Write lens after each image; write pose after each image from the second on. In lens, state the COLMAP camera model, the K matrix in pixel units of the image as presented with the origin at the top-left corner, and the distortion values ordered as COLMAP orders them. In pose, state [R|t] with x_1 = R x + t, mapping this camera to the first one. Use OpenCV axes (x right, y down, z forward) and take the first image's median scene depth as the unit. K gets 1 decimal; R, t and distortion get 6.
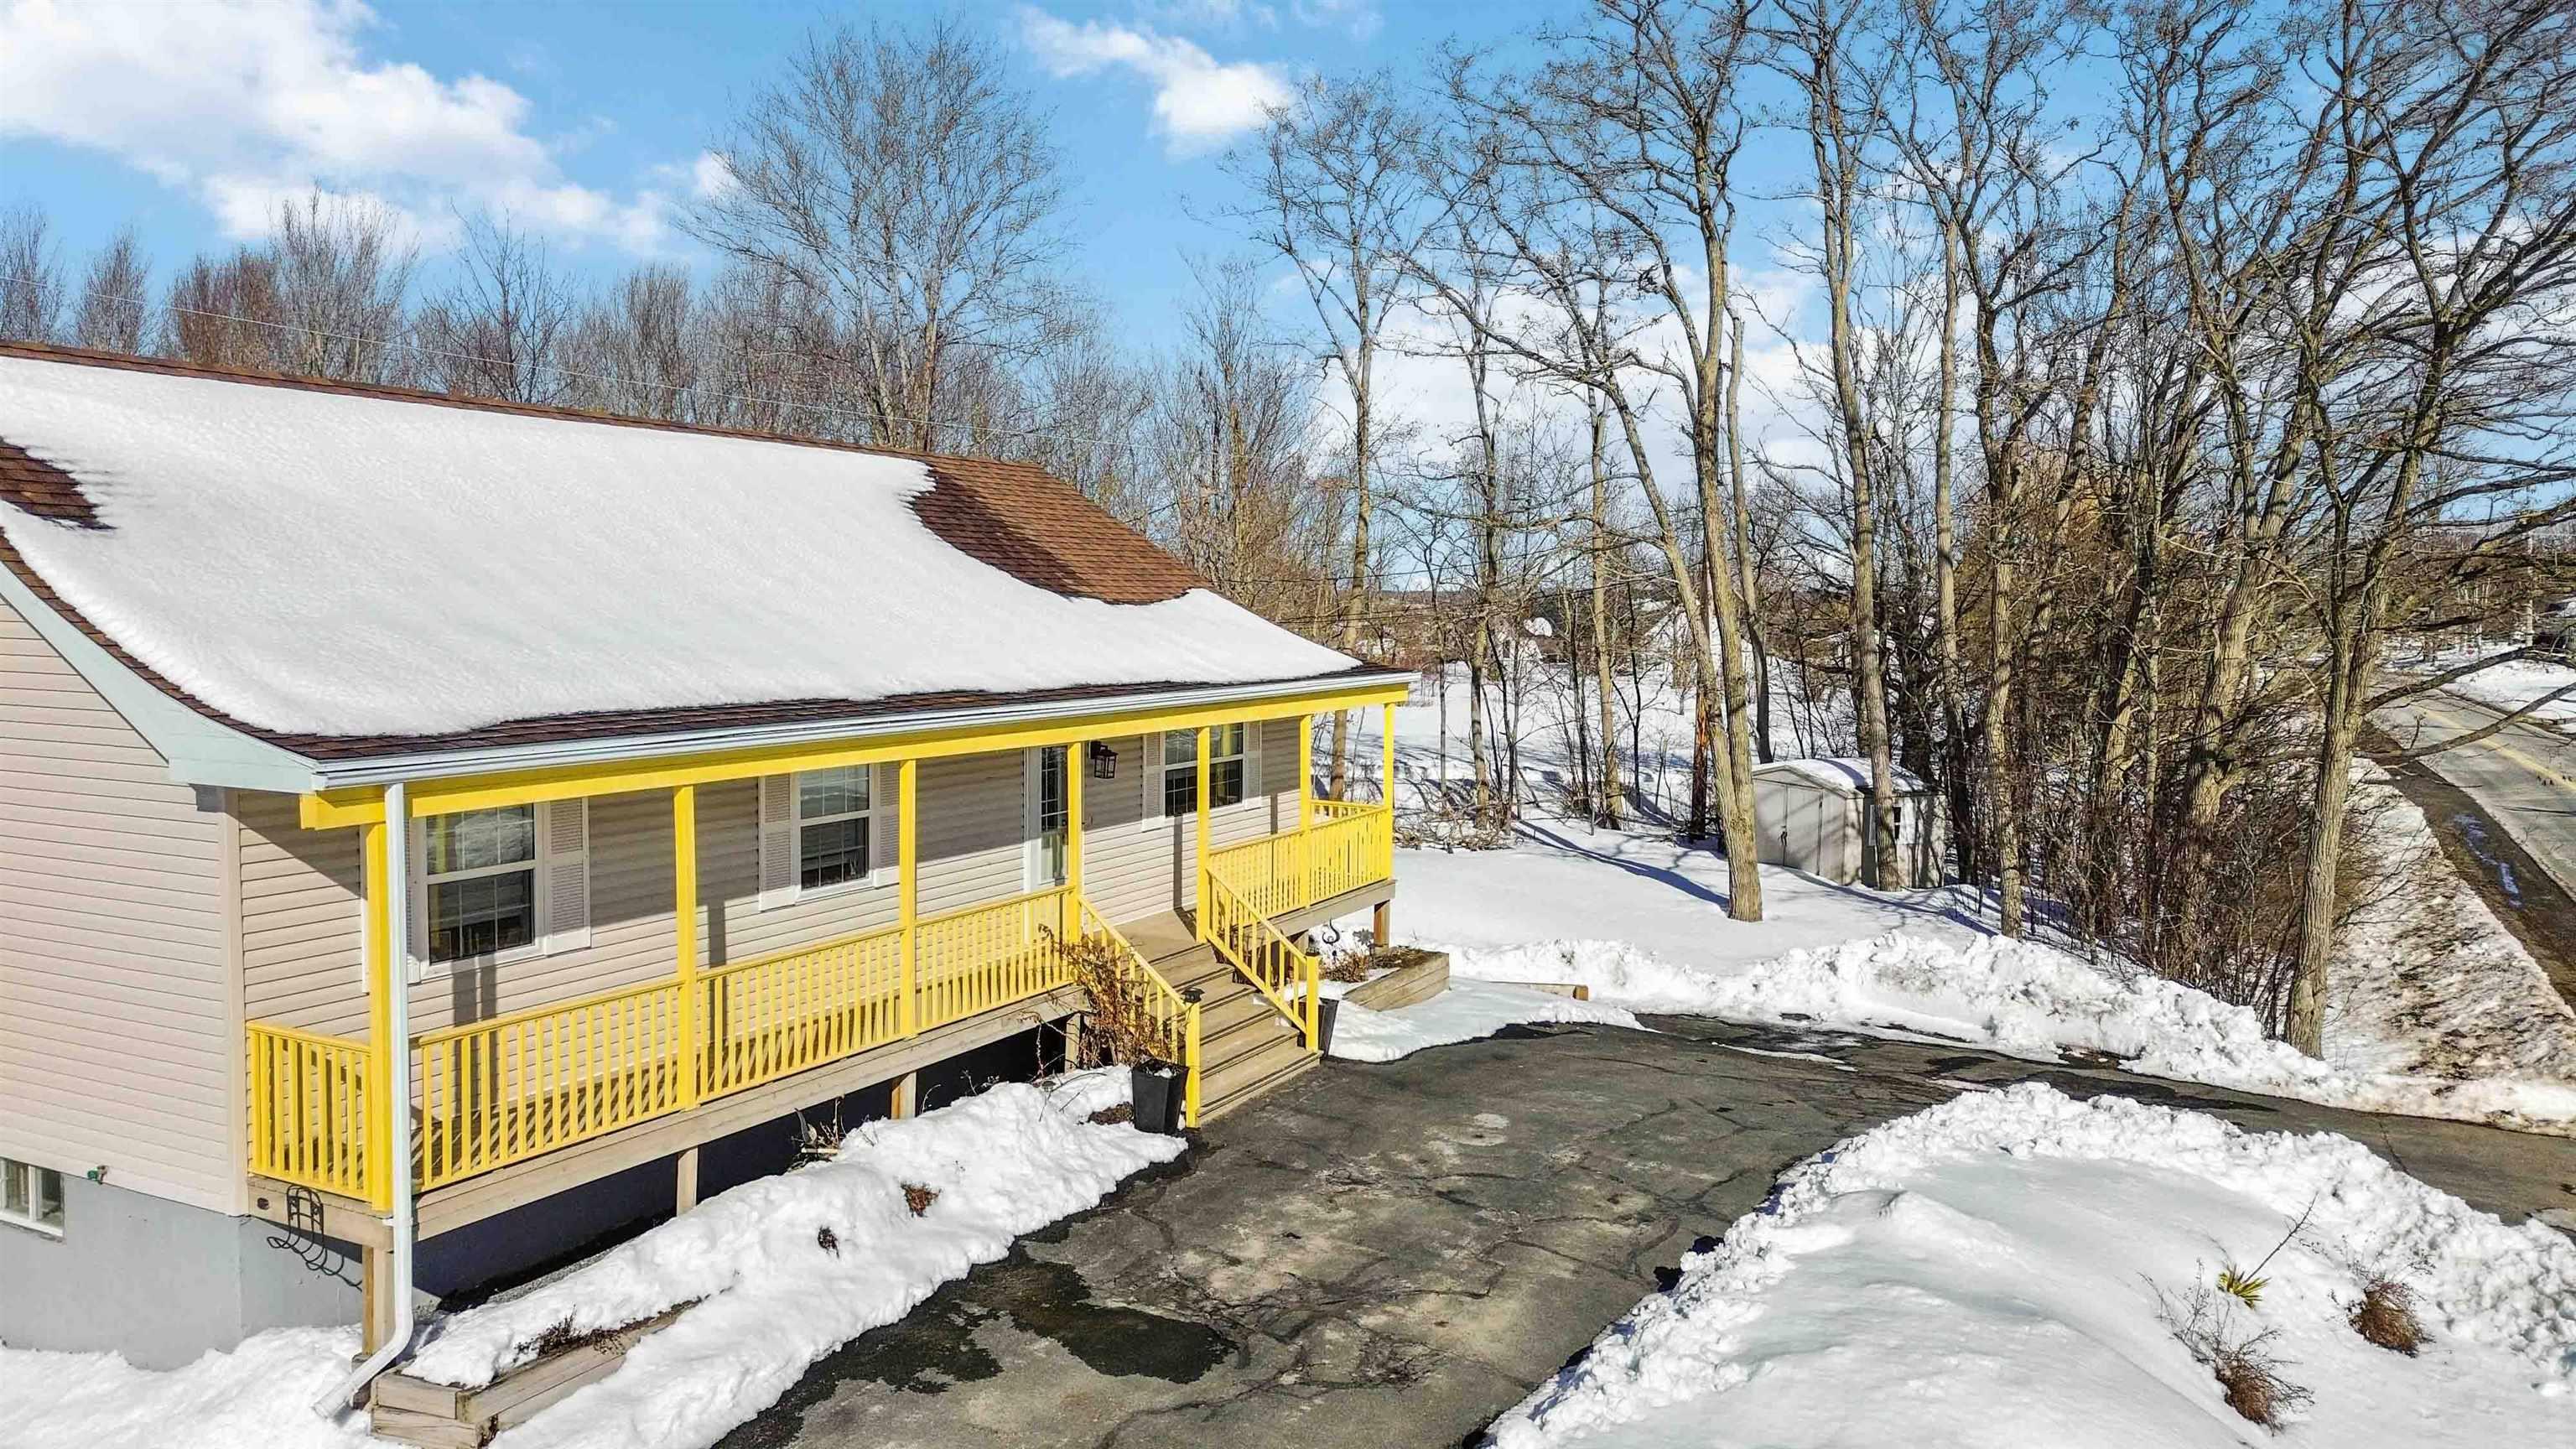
lens RADIAL K [[1805.2, 0, 1288.0], [0, 1805.2, 724.5], [0, 0, 1]] dist [0.081518, -0.079335]
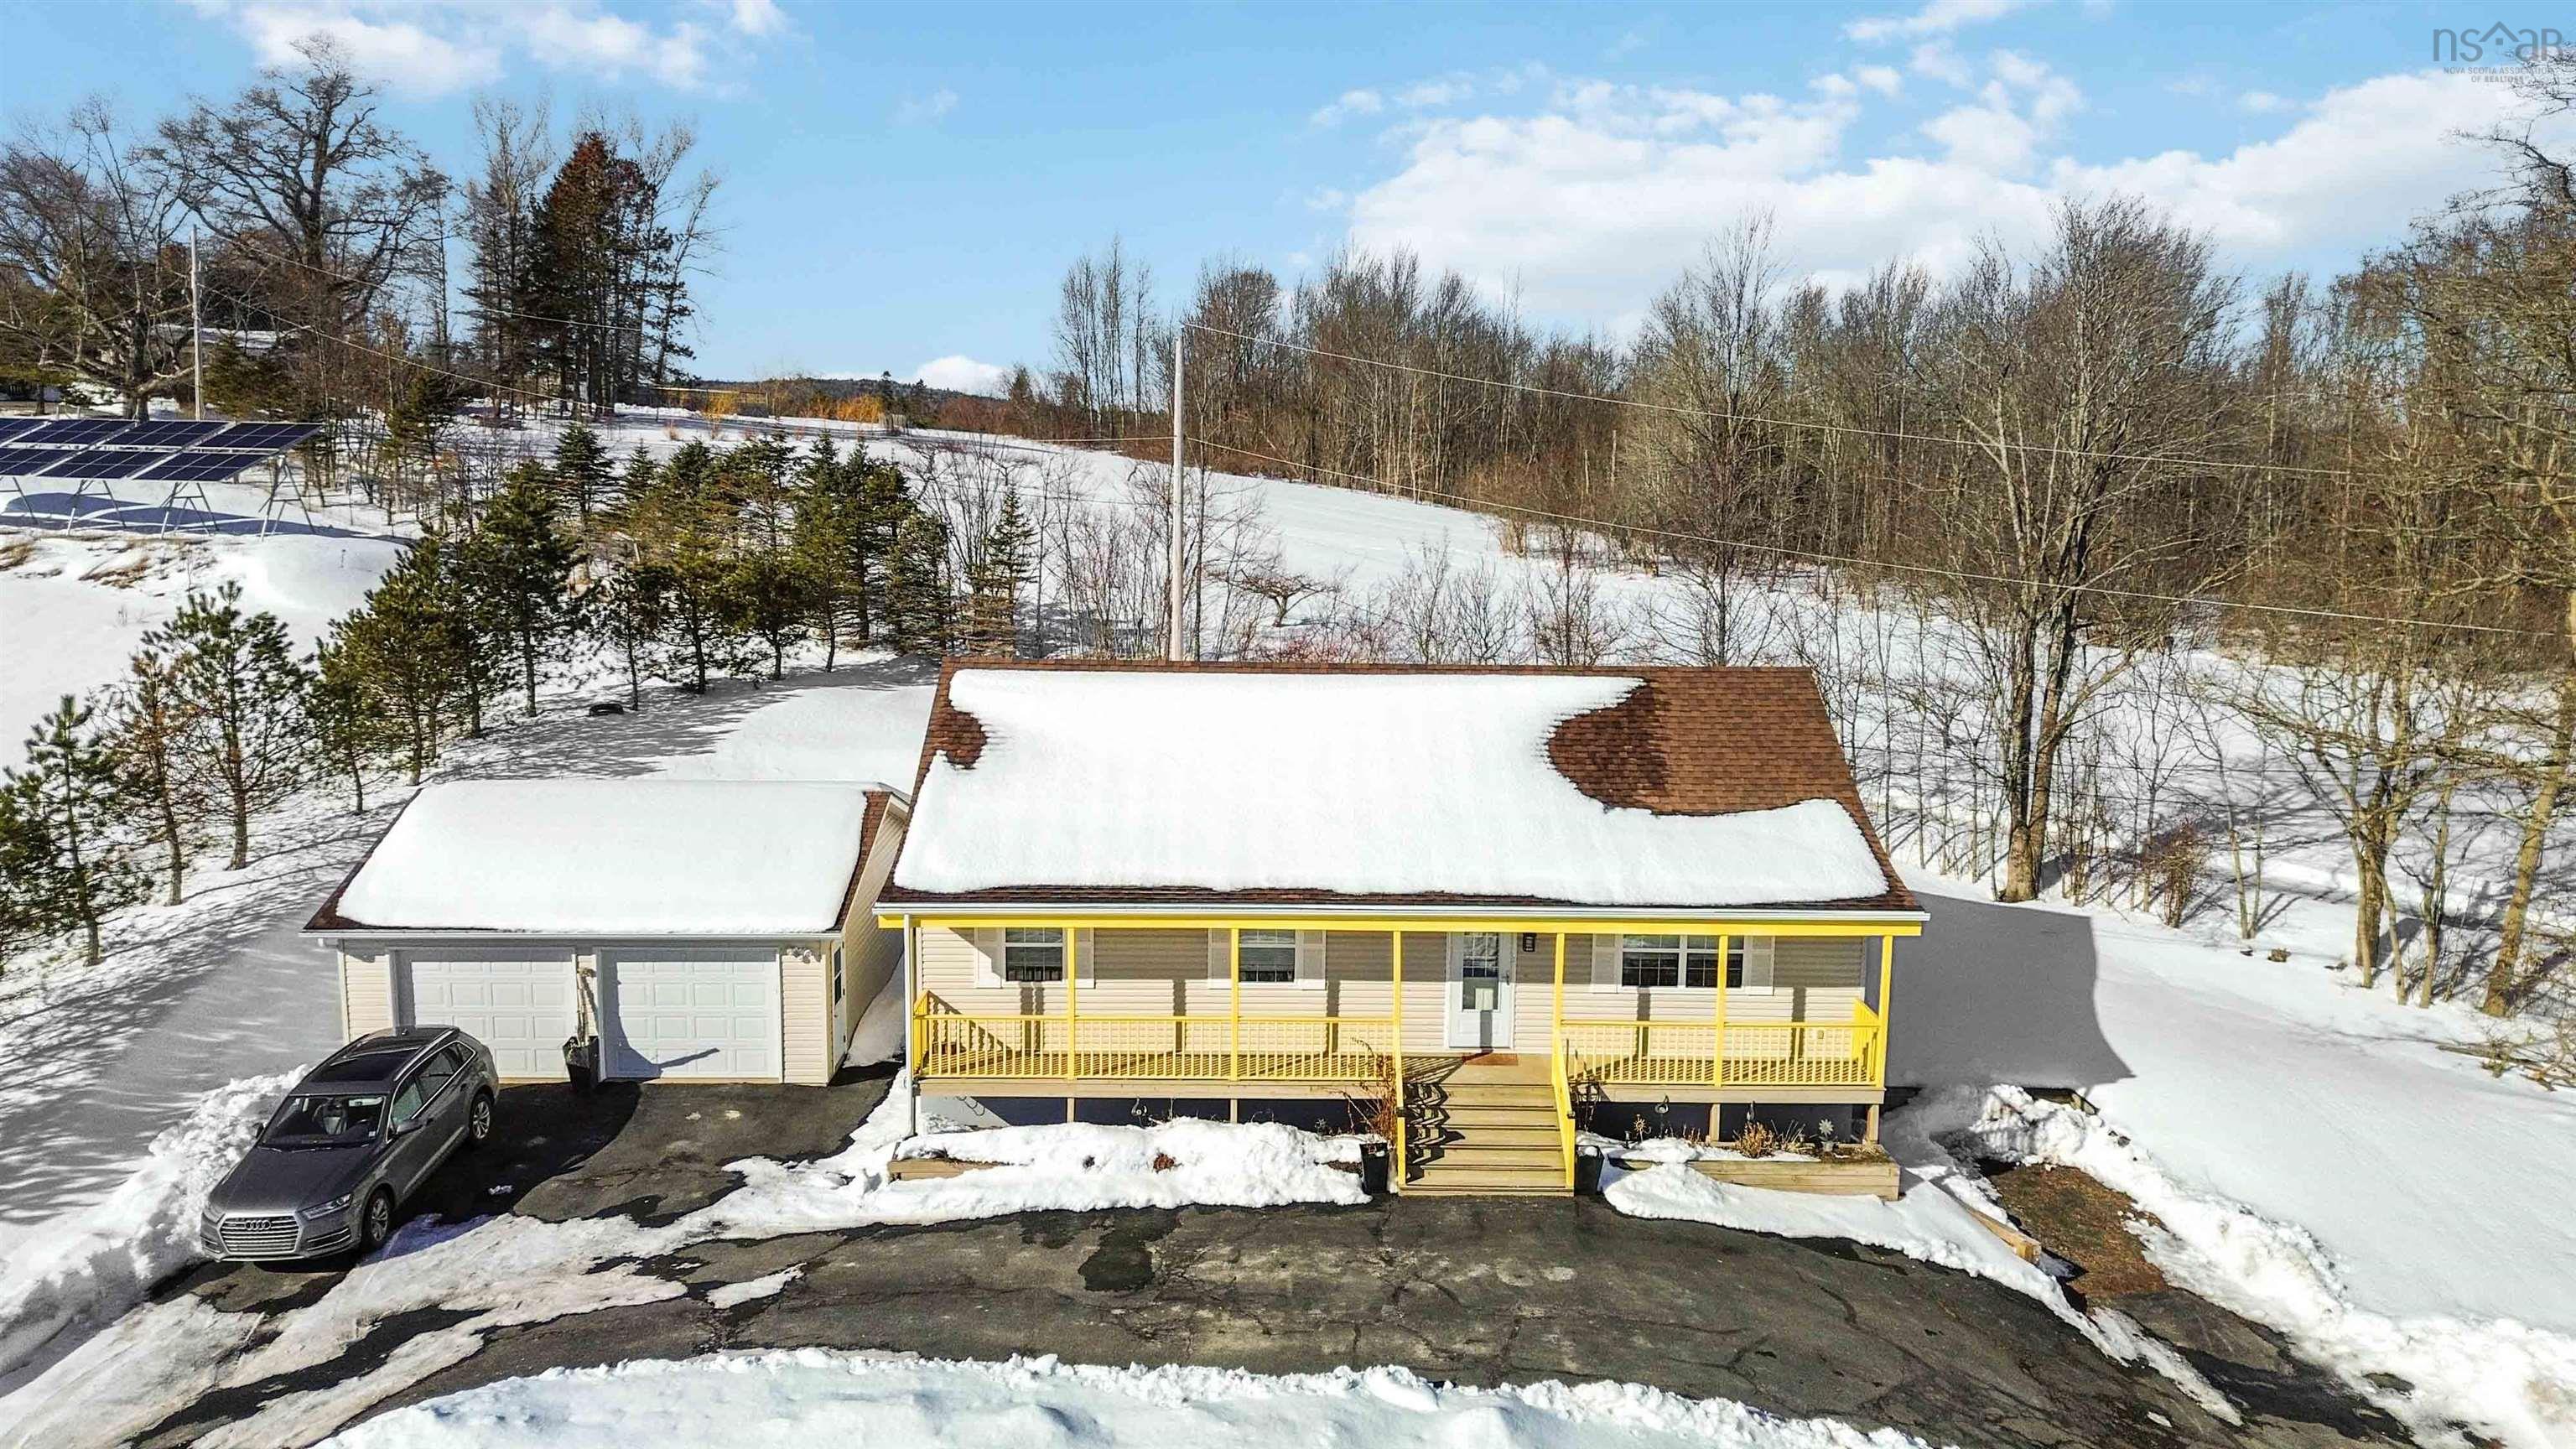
lens RADIAL K [[1805.2, 0, 1288.0], [0, 1805.2, 724.5], [0, 0, 1]] dist [0.081518, -0.079335]
pose [[0.473649, 0.126575, -0.871570, 1.378434], [-0.069944, 0.991899, 0.106039, -0.381226], [0.877932, 0.010736, 0.478666, 0.205814]]
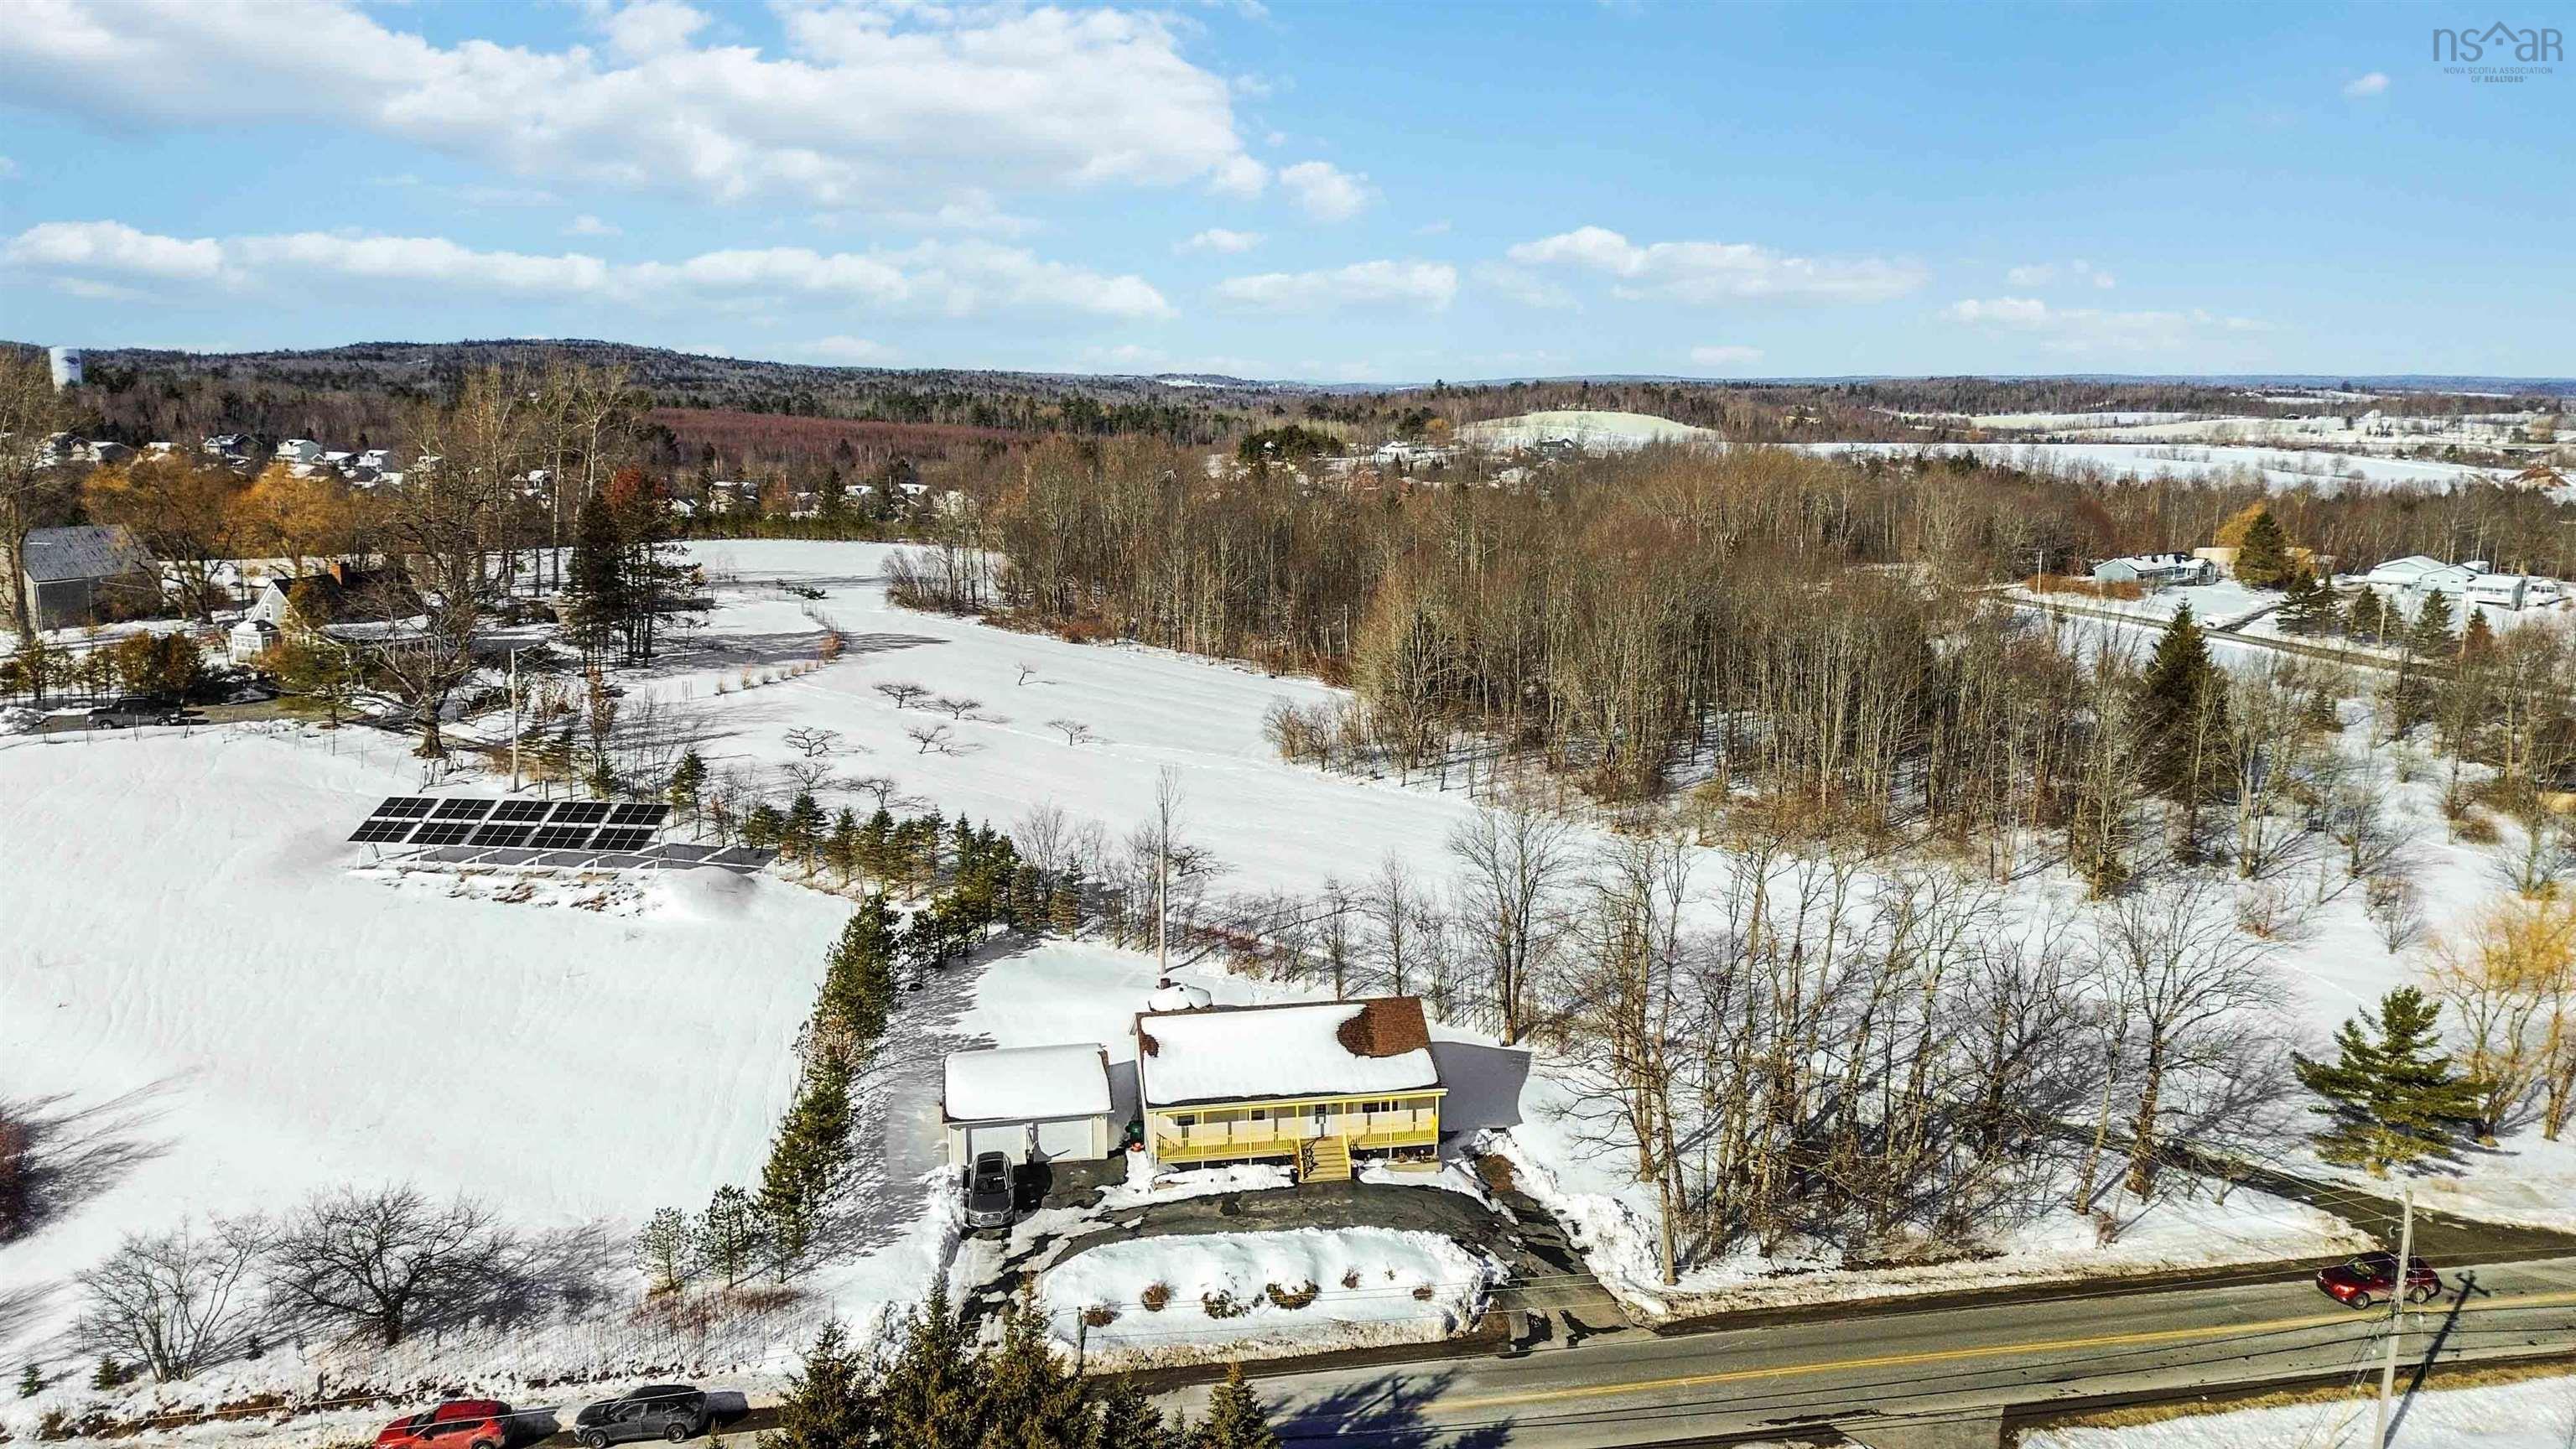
lens RADIAL K [[1829.1, 0, 1288.0], [0, 1829.1, 724.5], [0, 0, 1]] dist [0.110628, -0.146752]
pose [[0.598208, 0.133557, -0.790132, 4.684326], [-0.047266, 0.990177, 0.131586, -2.125890], [0.799945, -0.041370, 0.598645, -2.591458]]
